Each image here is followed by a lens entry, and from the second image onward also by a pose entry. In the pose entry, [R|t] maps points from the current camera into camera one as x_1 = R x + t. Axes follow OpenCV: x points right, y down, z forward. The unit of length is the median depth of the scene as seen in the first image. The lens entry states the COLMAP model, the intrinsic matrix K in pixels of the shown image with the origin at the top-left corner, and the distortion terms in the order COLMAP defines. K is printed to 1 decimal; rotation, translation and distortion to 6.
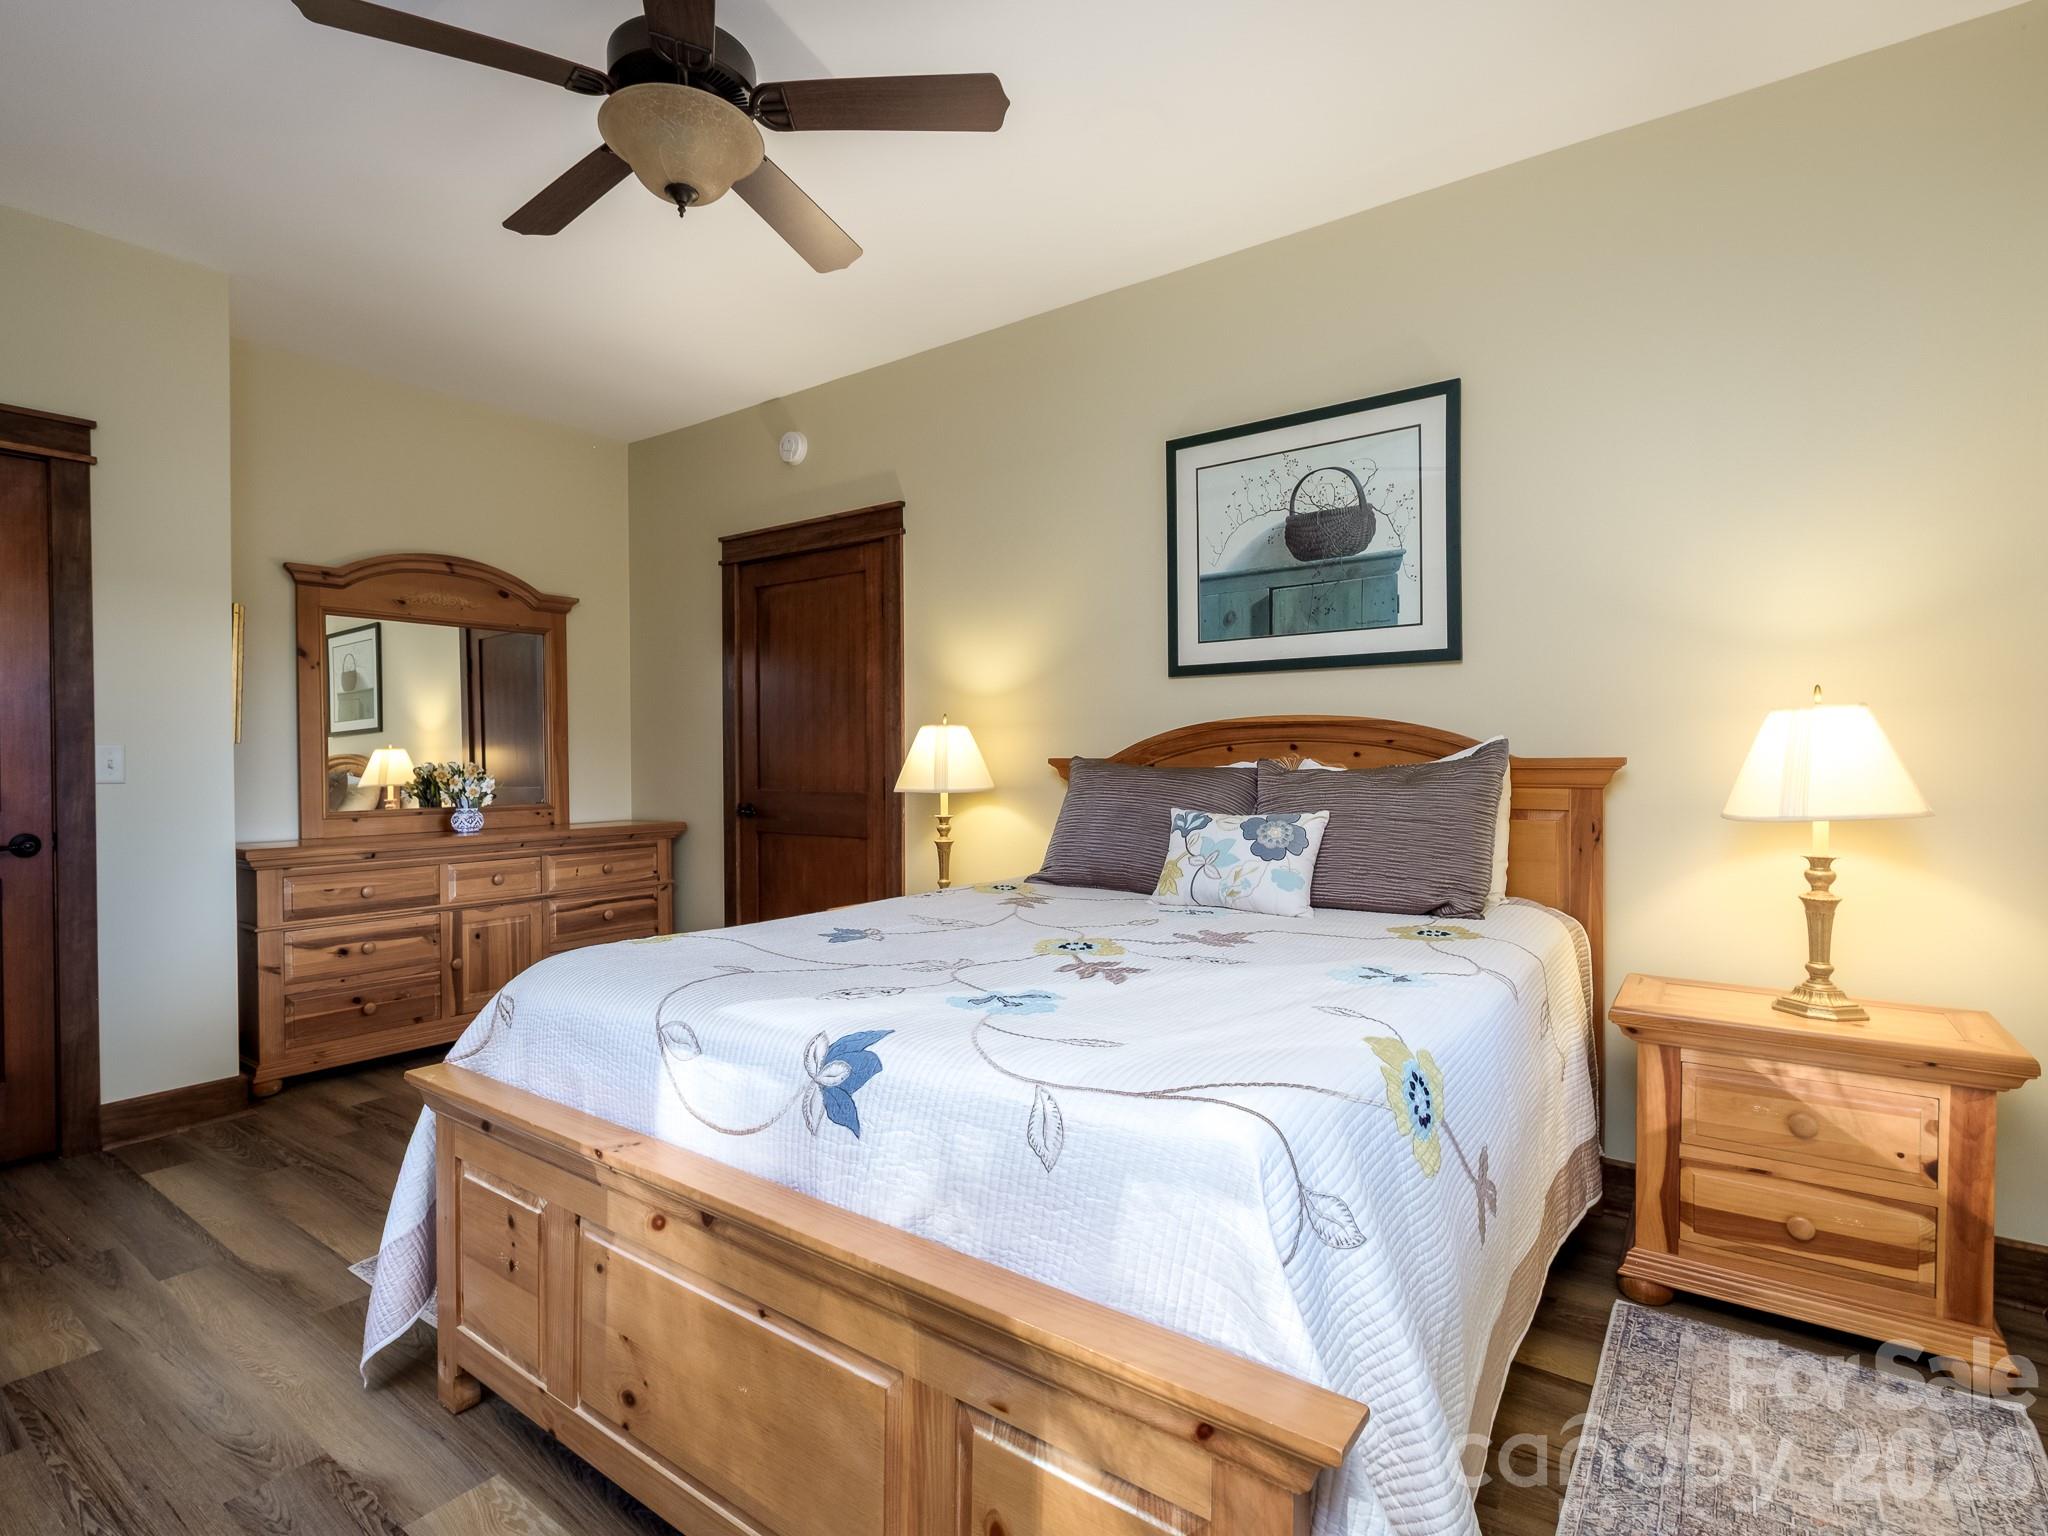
lens RADIAL K [[1096.9, 0, 1033.0], [0, 1096.9, 767.7], [0, 0, 1]] dist [0.007782, -0.000138]
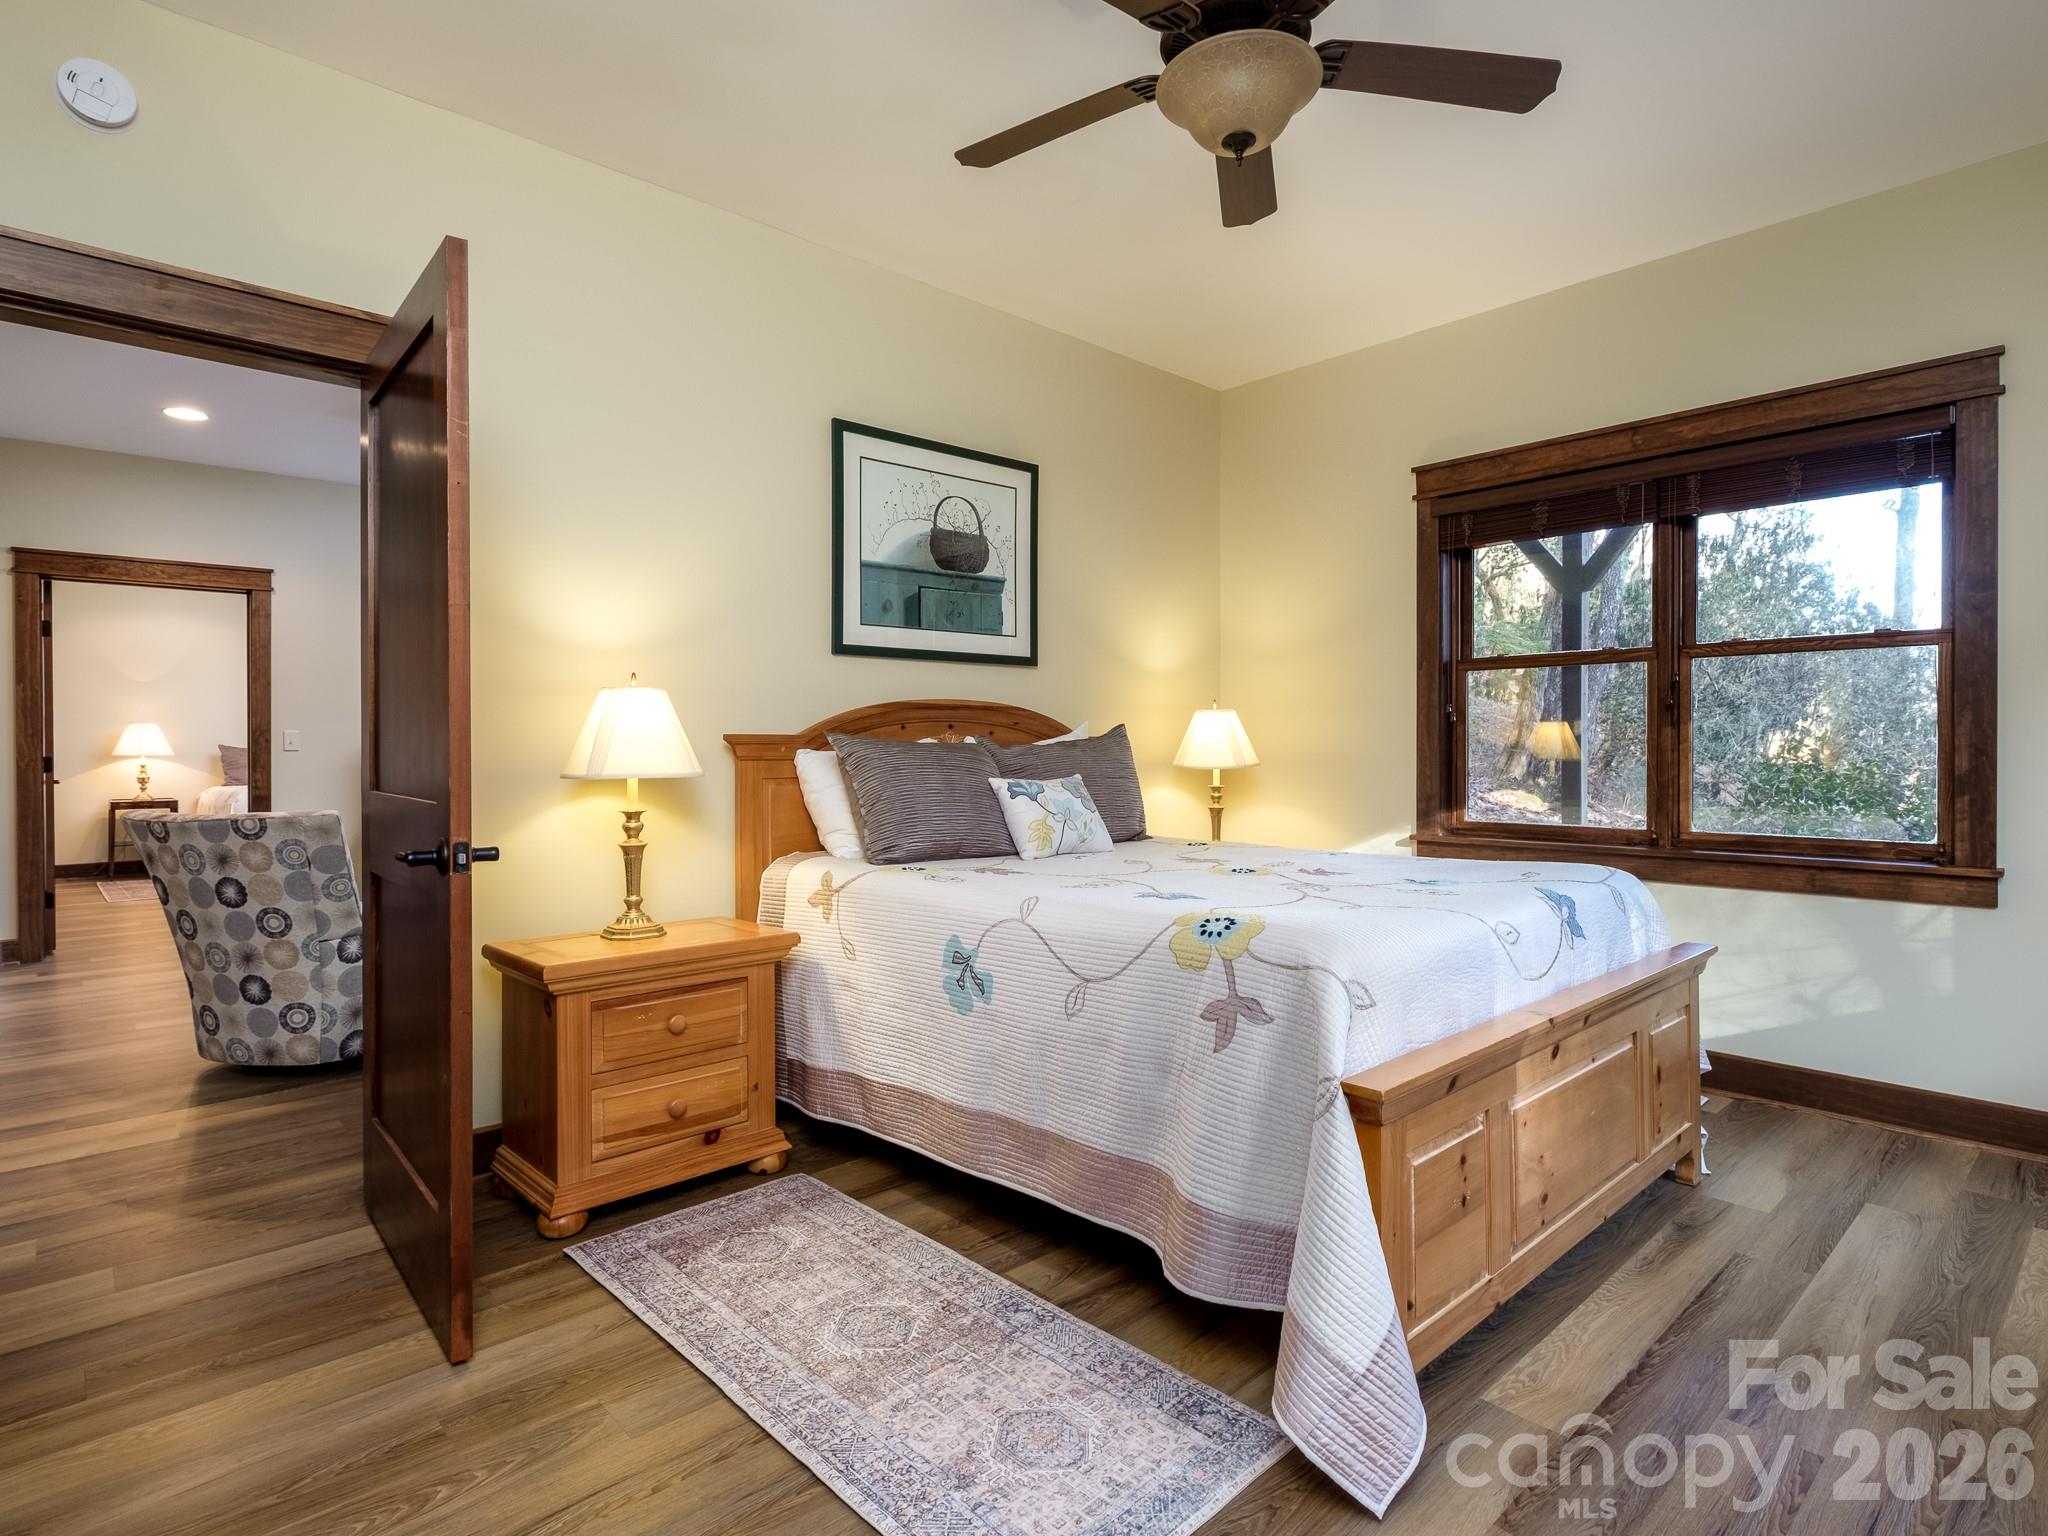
lens RADIAL K [[1096.9, 0, 1032.9], [0, 1096.9, 760.8], [0, 0, 1]] dist [0.007782, -0.000138]
pose [[0.151724, -0.022179, 0.988174, -0.900595], [0.001954, 0.999753, 0.022139, -0.007257], [-0.988421, -0.001428, 0.151730, 0.712020]]
